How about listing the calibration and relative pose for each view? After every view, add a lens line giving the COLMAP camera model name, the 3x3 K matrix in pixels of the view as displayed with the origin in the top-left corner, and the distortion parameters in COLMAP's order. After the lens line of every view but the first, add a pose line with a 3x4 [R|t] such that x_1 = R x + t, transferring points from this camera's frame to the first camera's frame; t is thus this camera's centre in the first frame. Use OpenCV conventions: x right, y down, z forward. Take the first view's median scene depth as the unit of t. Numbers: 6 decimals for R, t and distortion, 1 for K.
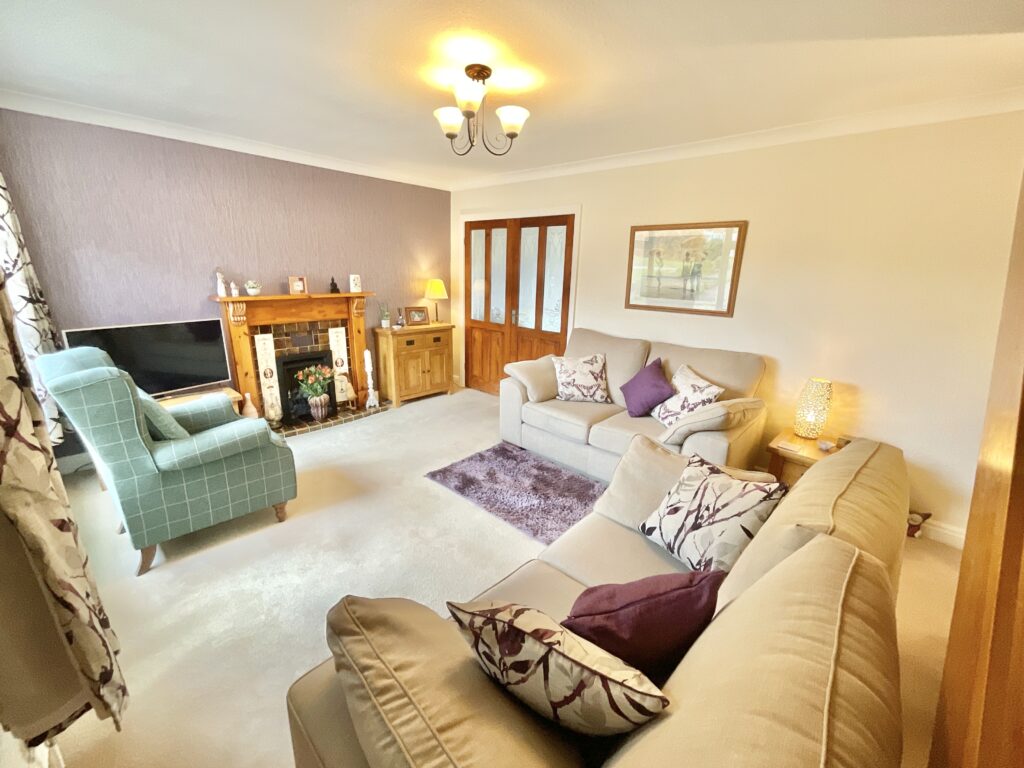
lens RADIAL K [[414.8, 0, 512.7], [0, 414.8, 379.6], [0, 0, 1]] dist [0.004471, 0.000131]
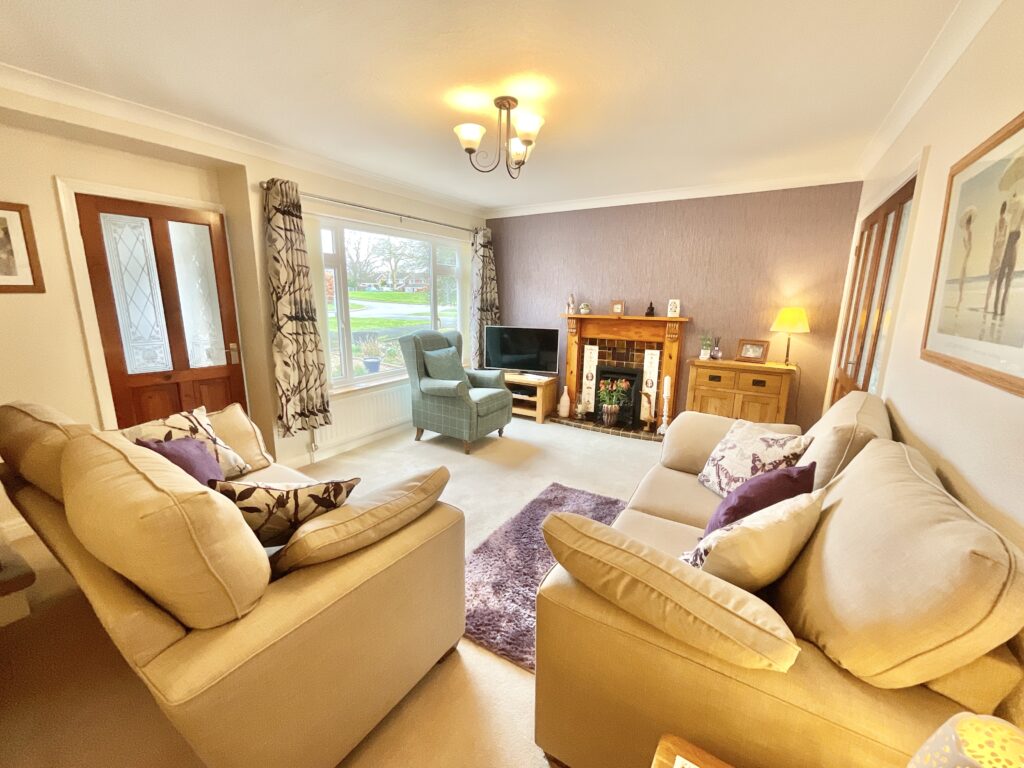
lens RADIAL K [[414.8, 0, 510.5], [0, 414.8, 384.3], [0, 0, 1]] dist [0.004471, 0.000131]
pose [[0.200819, 0.179003, -0.963135, 0.573045], [-0.262579, 0.957024, 0.123118, -0.083779], [0.943782, 0.228175, 0.239191, 0.472964]]
